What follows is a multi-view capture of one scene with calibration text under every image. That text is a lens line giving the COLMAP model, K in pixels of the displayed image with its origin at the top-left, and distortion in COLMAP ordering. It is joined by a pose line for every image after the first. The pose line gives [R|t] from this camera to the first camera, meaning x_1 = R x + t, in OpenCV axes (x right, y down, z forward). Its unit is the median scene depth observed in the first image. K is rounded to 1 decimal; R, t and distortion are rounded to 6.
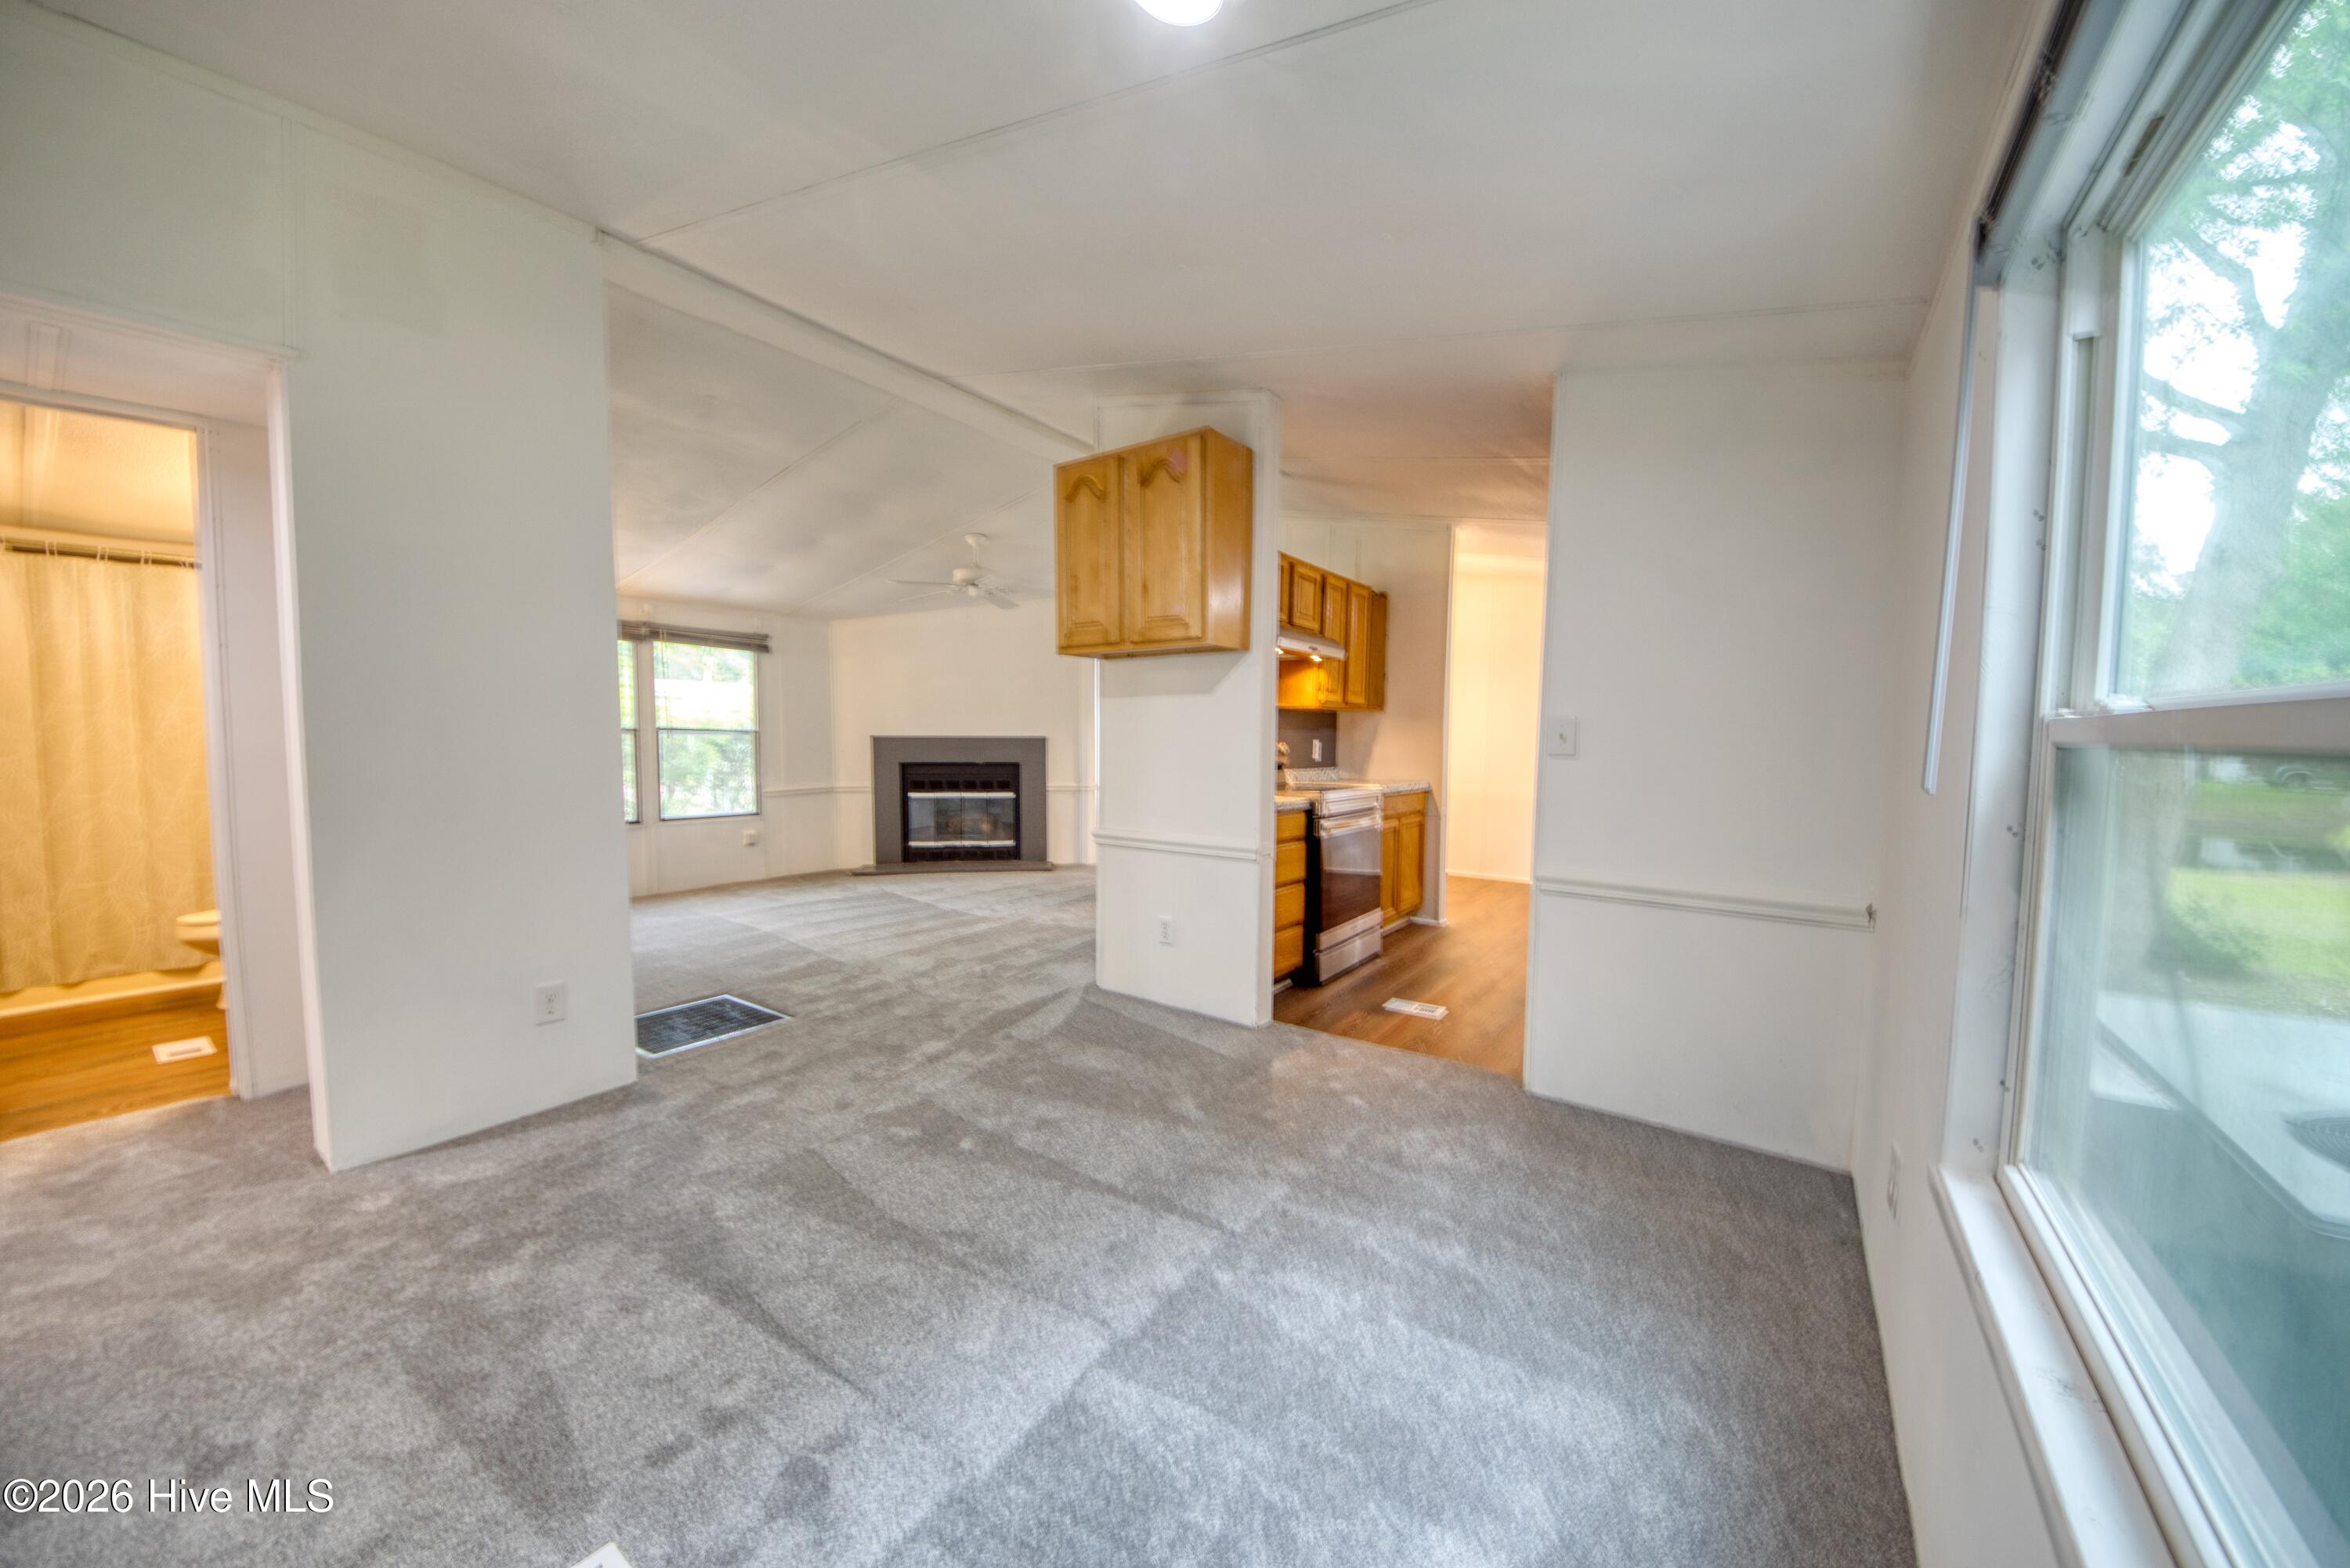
lens RADIAL K [[809.3, 0, 1200.5], [0, 809.3, 787.3], [0, 0, 1]] dist [0.008337, 0.000058]
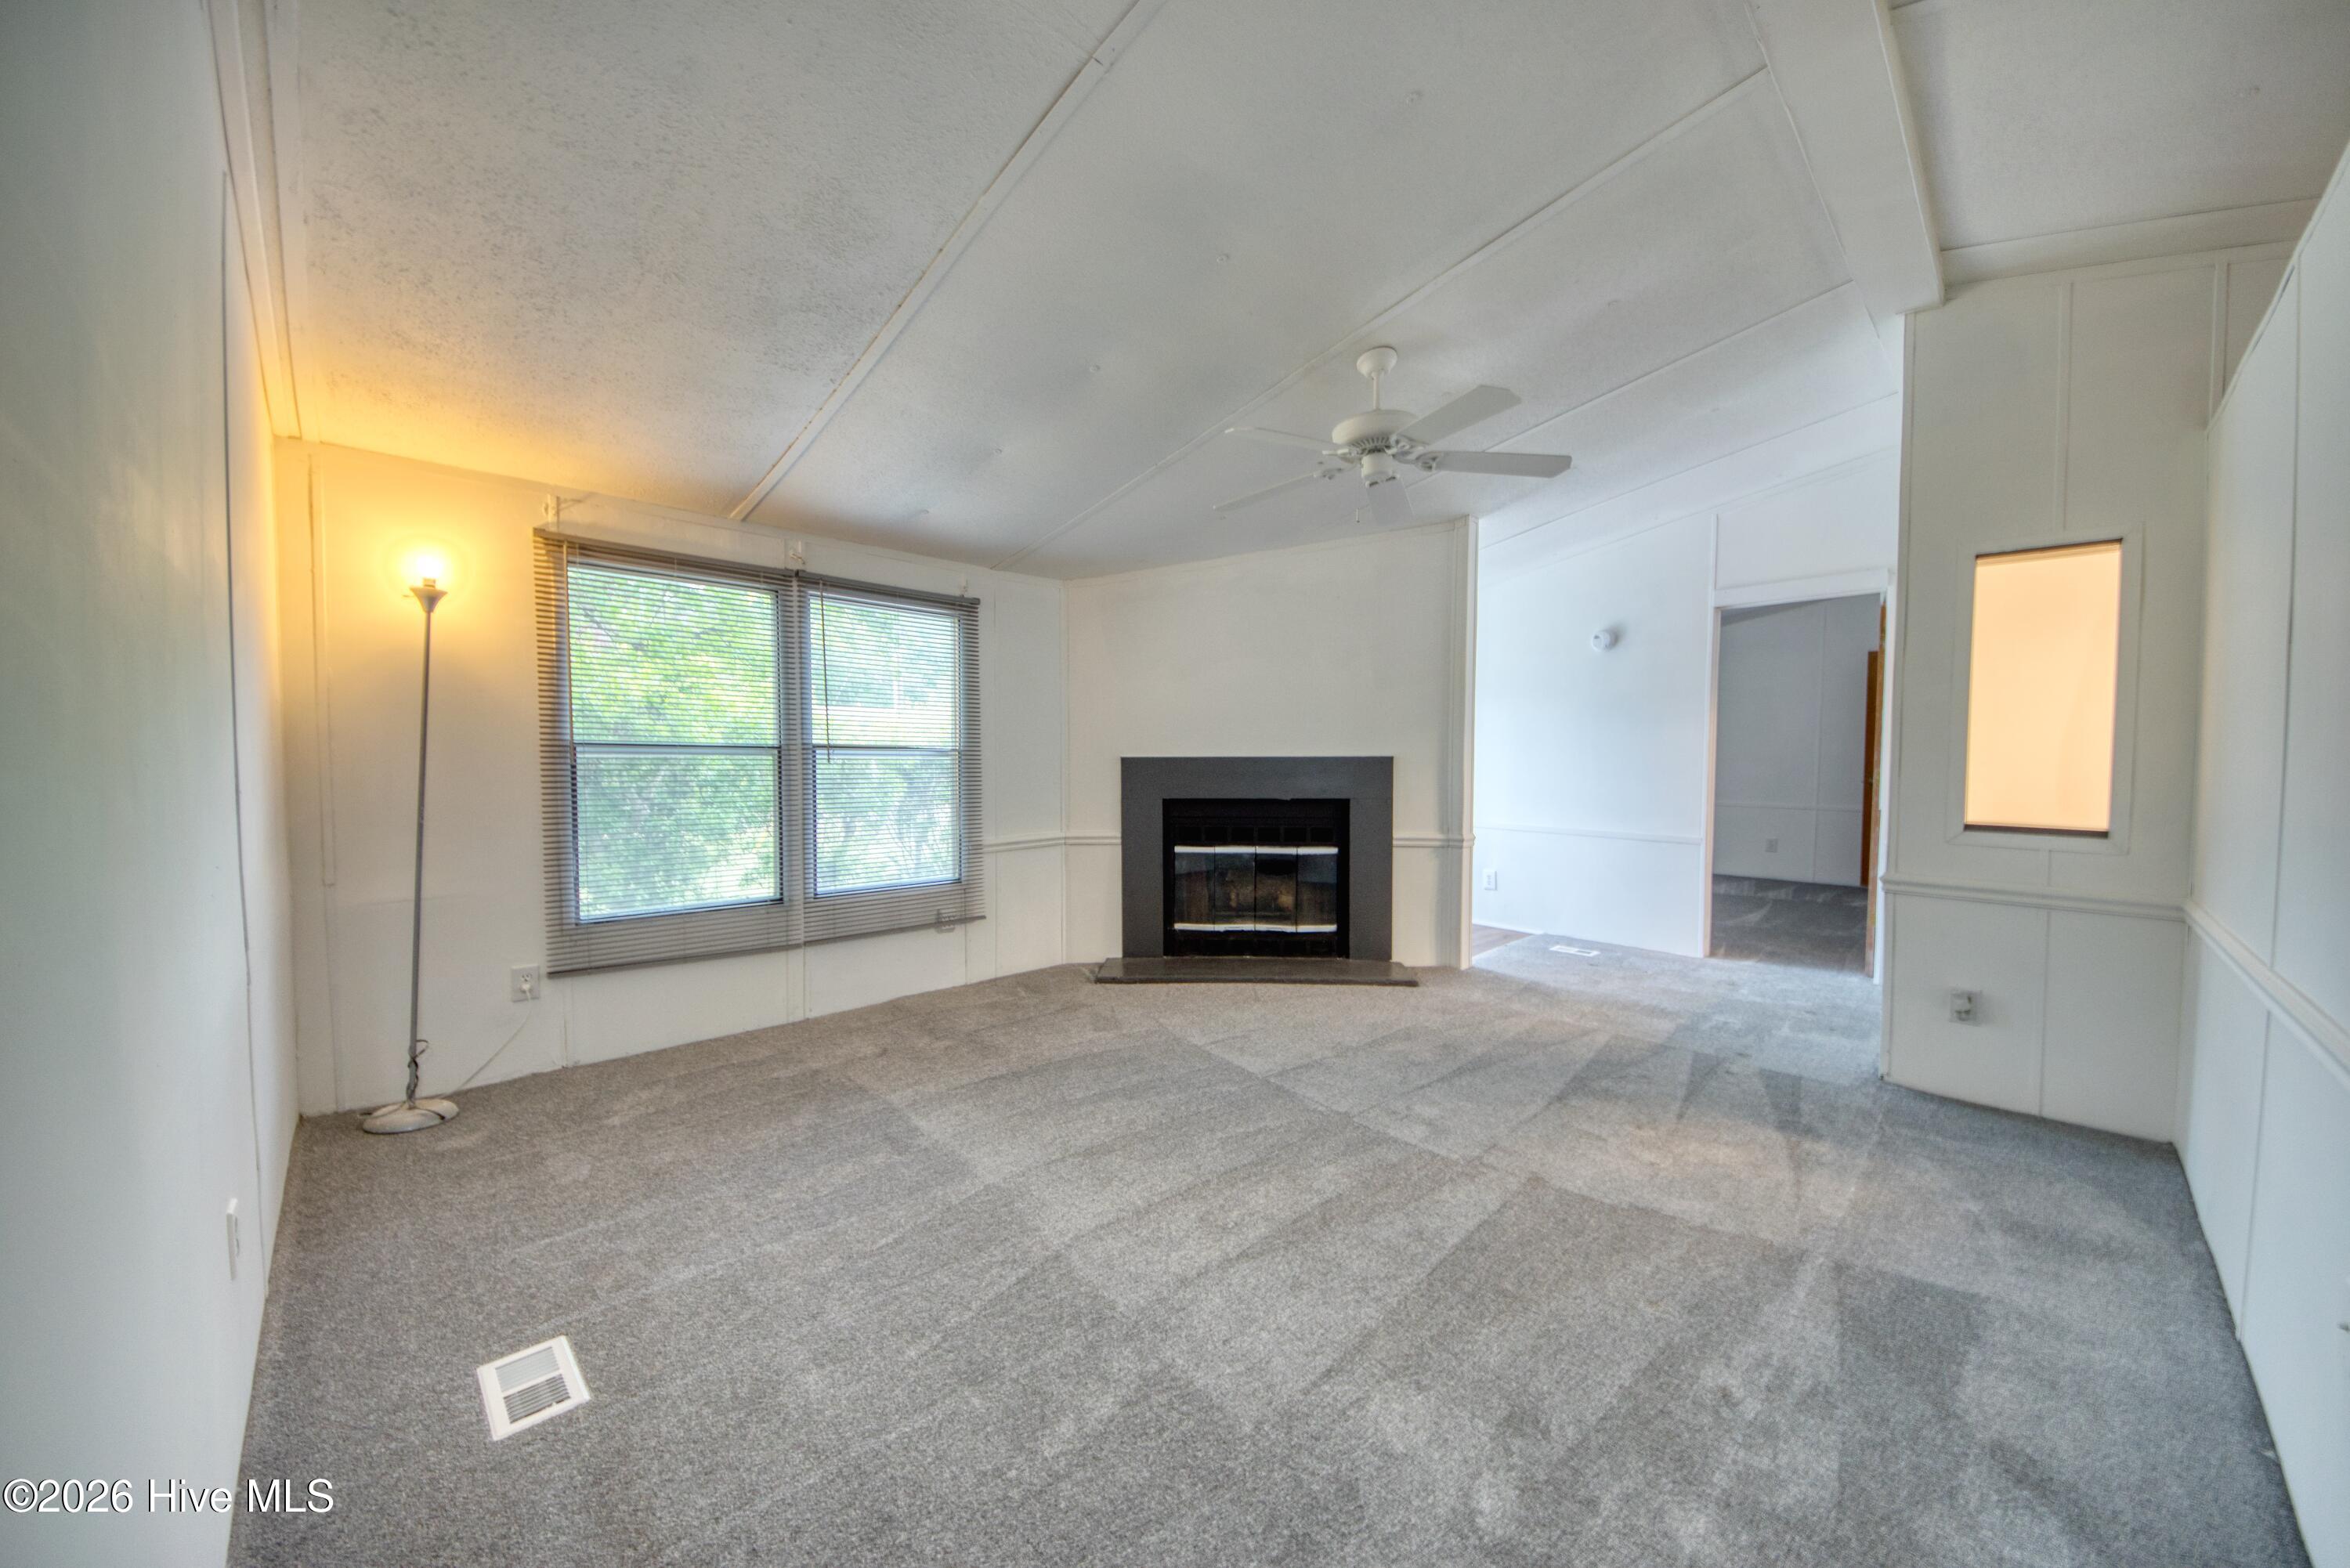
lens RADIAL K [[809.3, 0, 1200.5], [0, 809.3, 787.3], [0, 0, 1]] dist [0.008337, 0.000058]
pose [[0.982737, 0.002205, -0.184997, -0.390968], [-0.007413, 0.999595, -0.027461, -0.037991], [0.184861, 0.028358, 0.982355, 0.664426]]
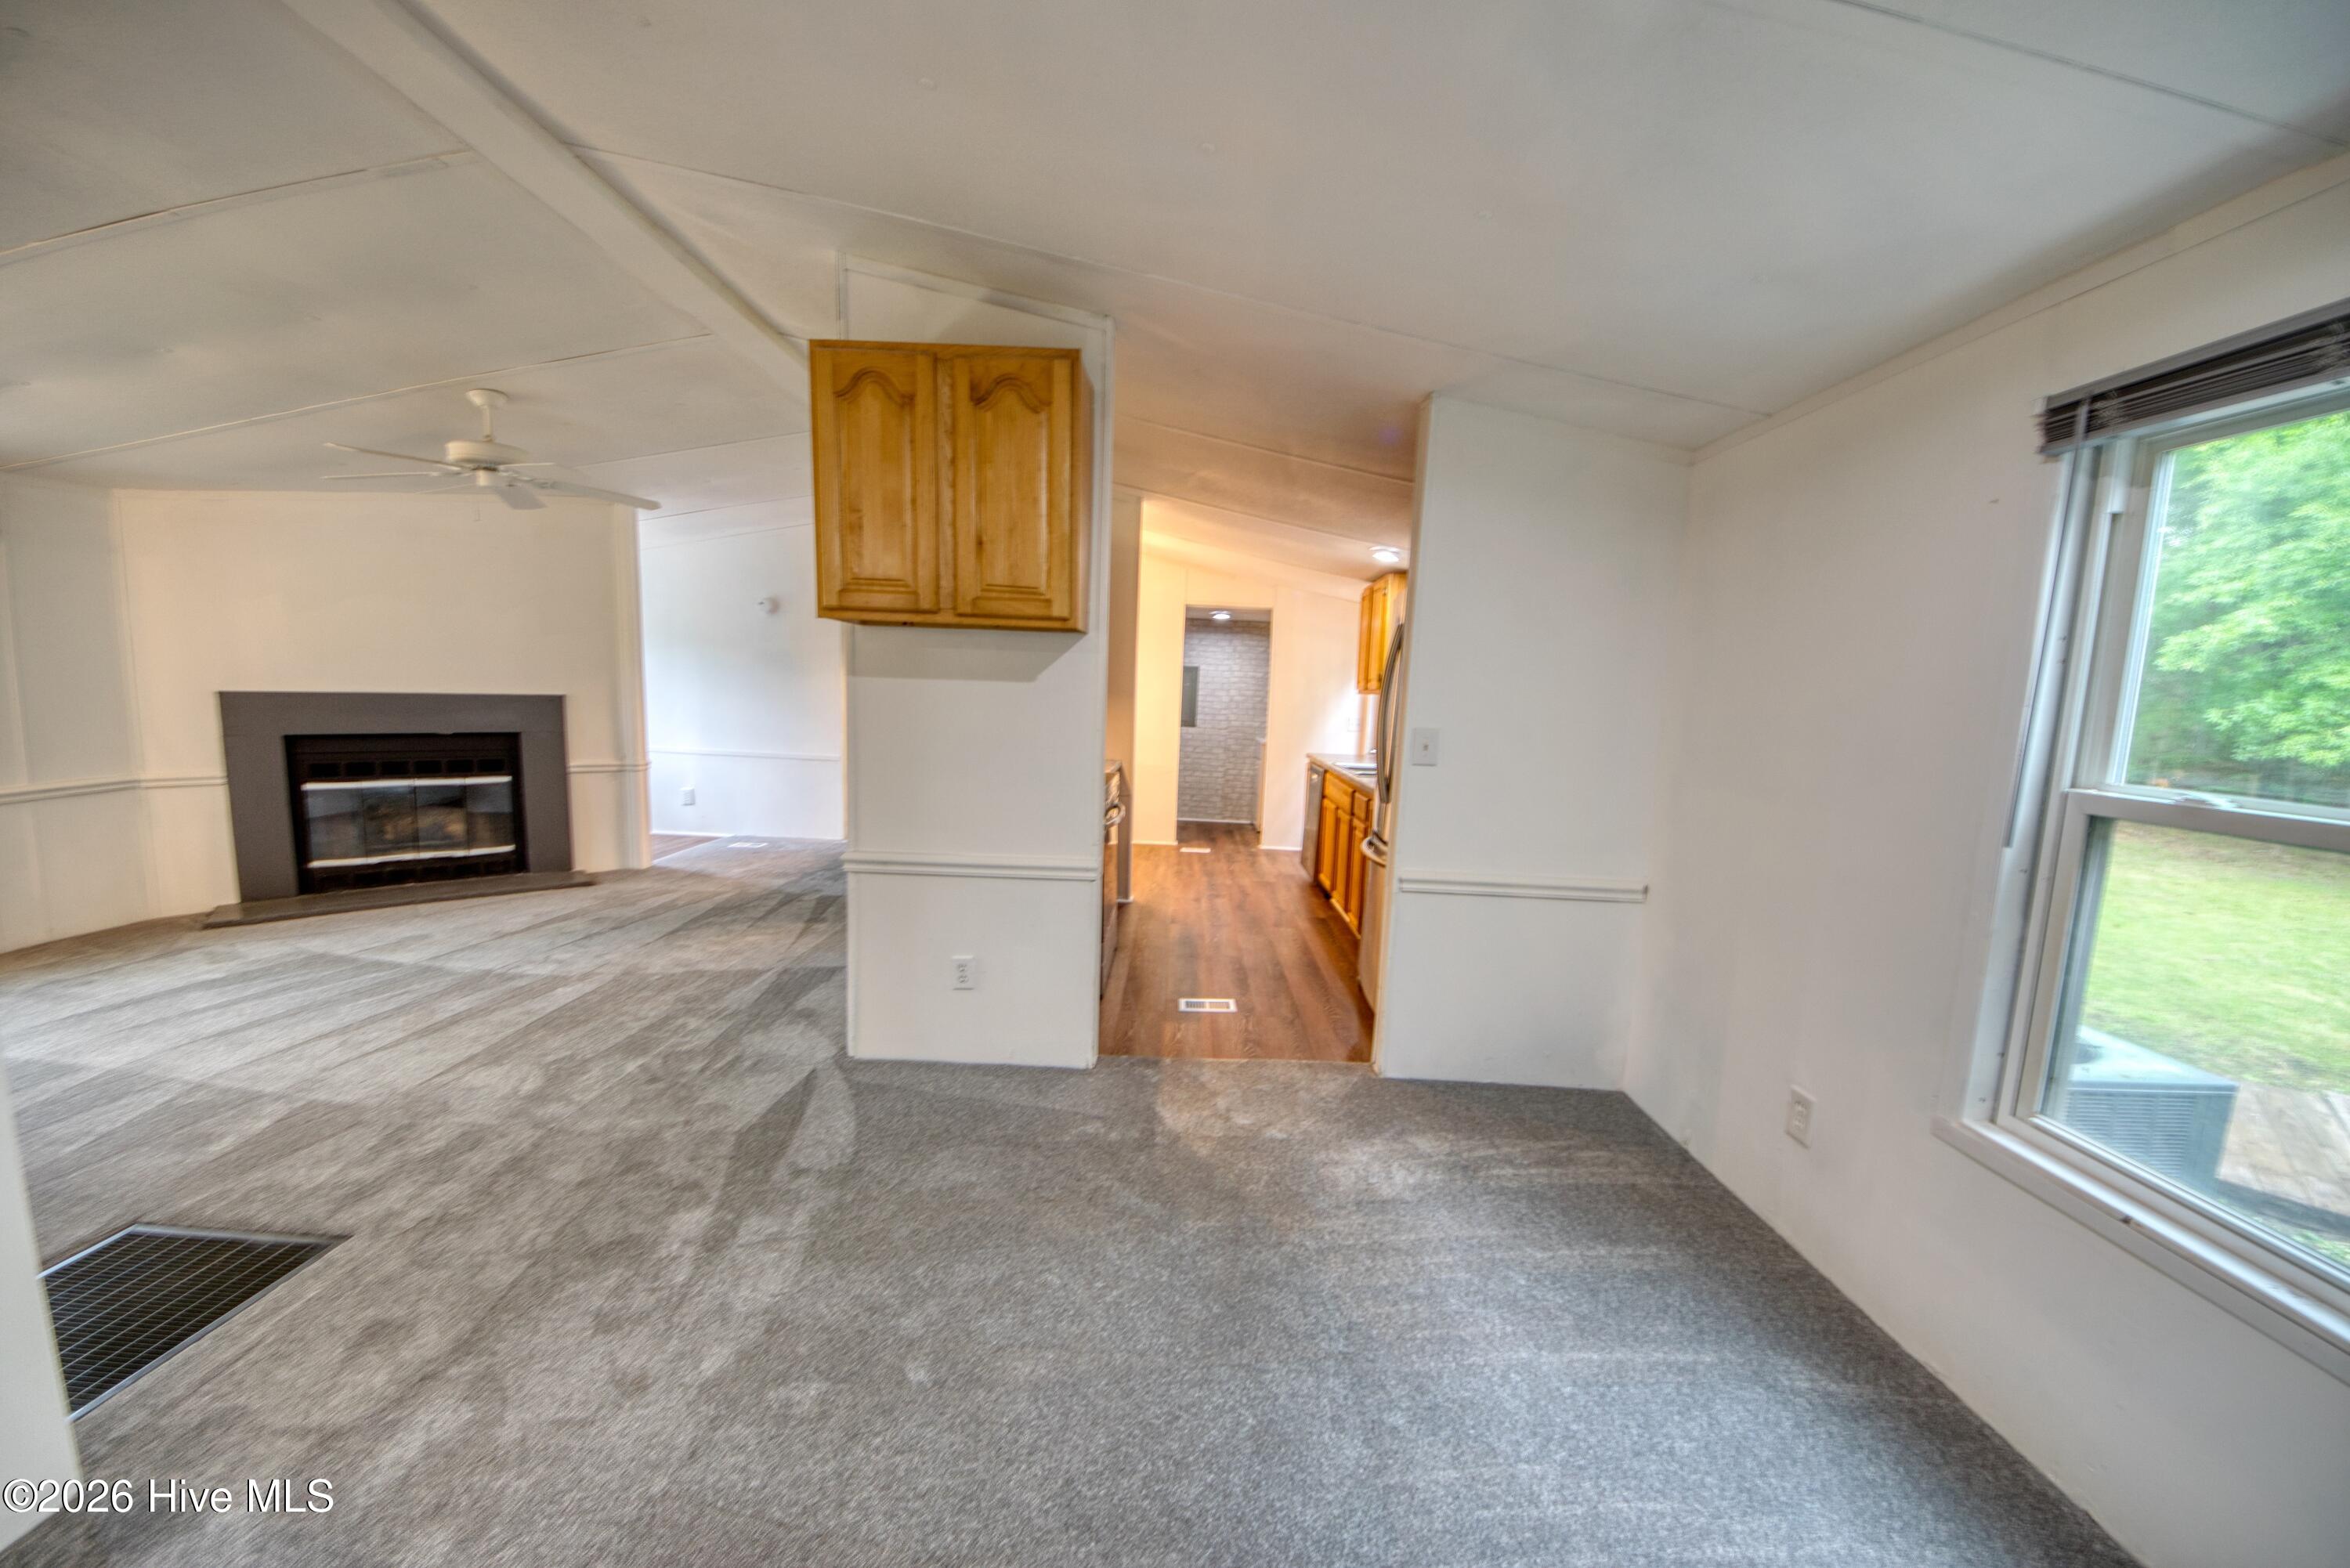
lens RADIAL K [[820.9, 0, 1175.0], [0, 820.9, 784.0], [0, 0, 1]] dist [0.009716, -0.014696]
pose [[0.830019, -0.042963, 0.556079, -0.266858], [0.005676, 0.997628, 0.068605, -0.055784], [-0.557707, -0.053787, 0.828293, 0.189883]]
